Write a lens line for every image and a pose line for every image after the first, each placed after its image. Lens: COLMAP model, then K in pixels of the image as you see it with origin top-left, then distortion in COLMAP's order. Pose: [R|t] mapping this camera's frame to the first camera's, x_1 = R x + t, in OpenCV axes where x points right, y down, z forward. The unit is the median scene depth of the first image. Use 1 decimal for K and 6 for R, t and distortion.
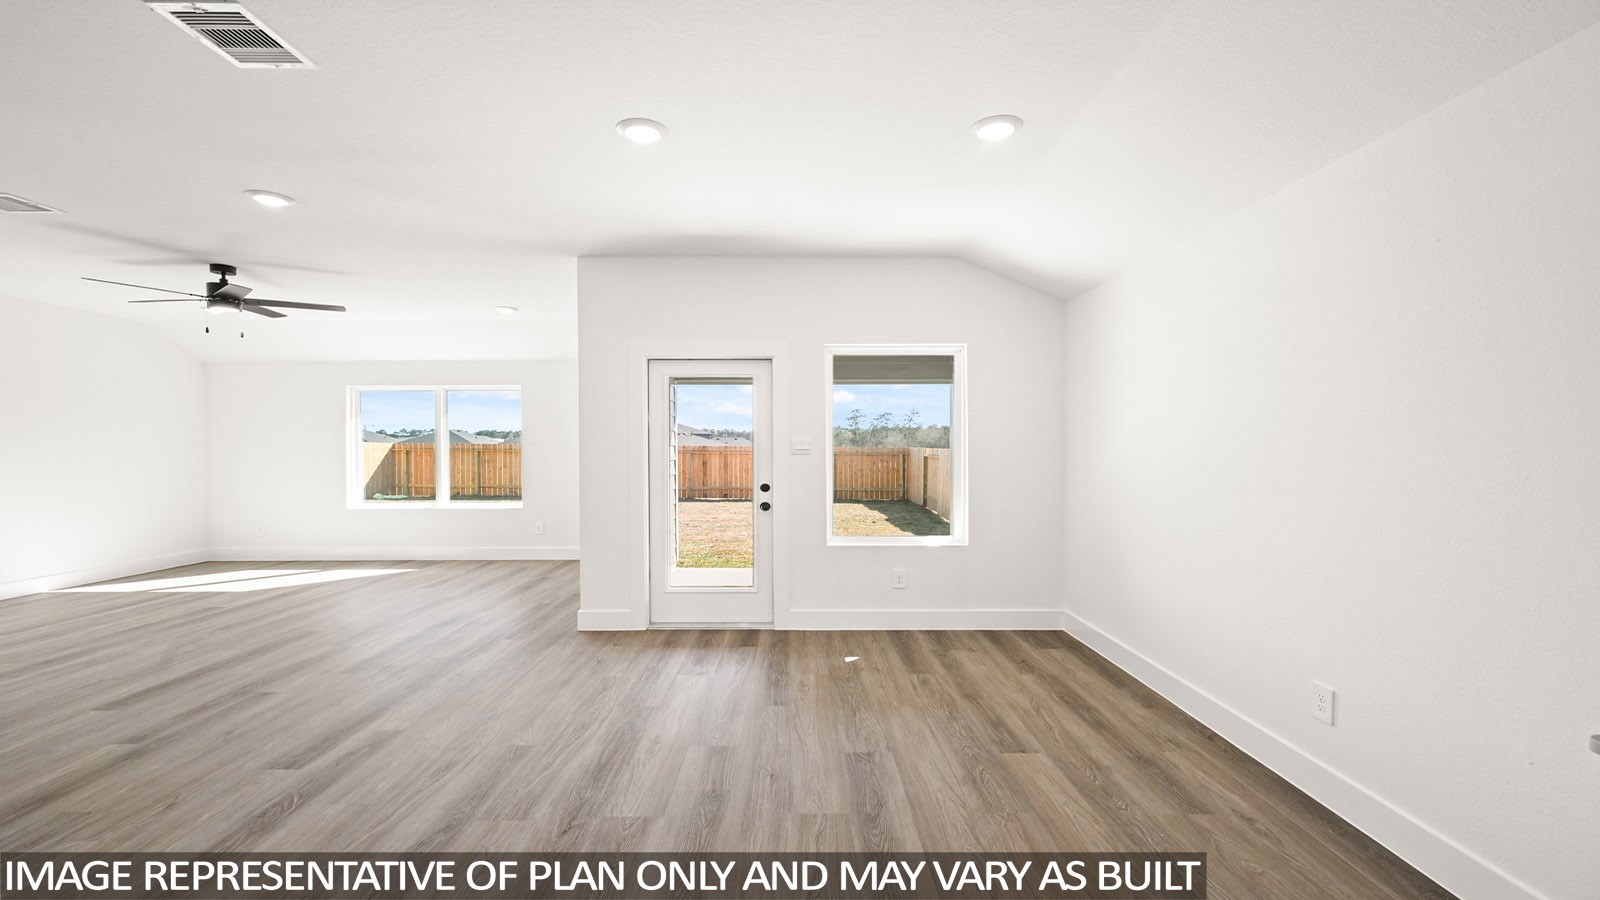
lens RADIAL K [[645.0, 0, 800.0], [0, 645.0, 450.0], [0, 0, 1]] dist [-0.002612, -0.000178]
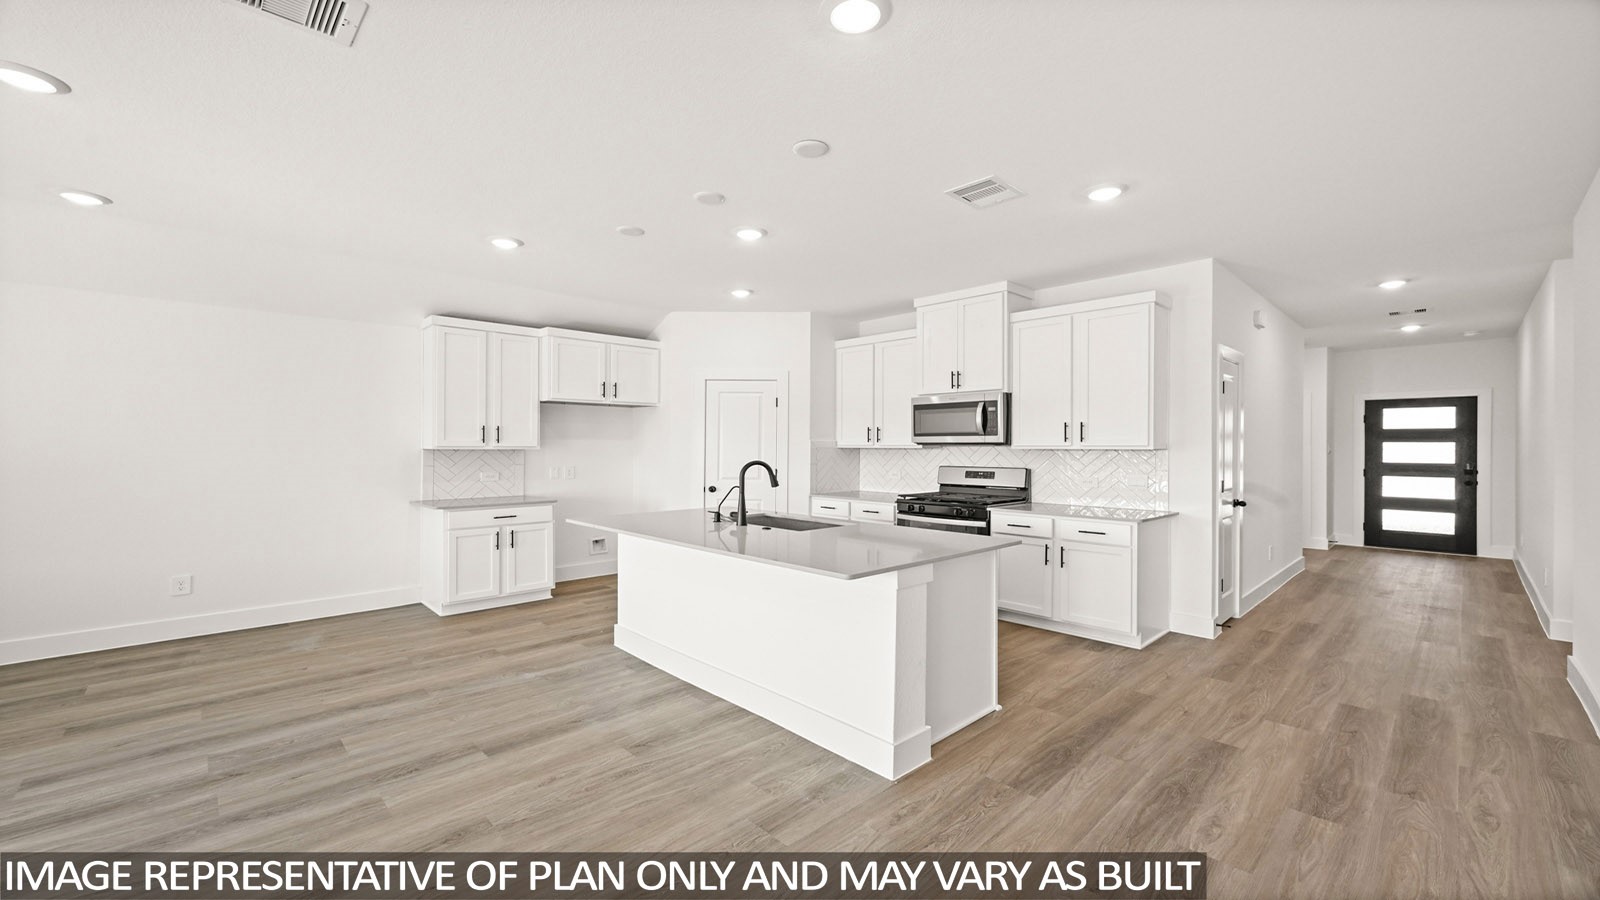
lens RADIAL K [[639.0, 0, 800.0], [0, 639.0, 450.0], [0, 0, 1]] dist [0.000539, 0.000371]
pose [[-0.693504, -0.001052, 0.720452, -0.571123], [0.008786, 0.999912, 0.009918, -0.002386], [-0.720399, 0.013208, -0.693434, 0.314253]]
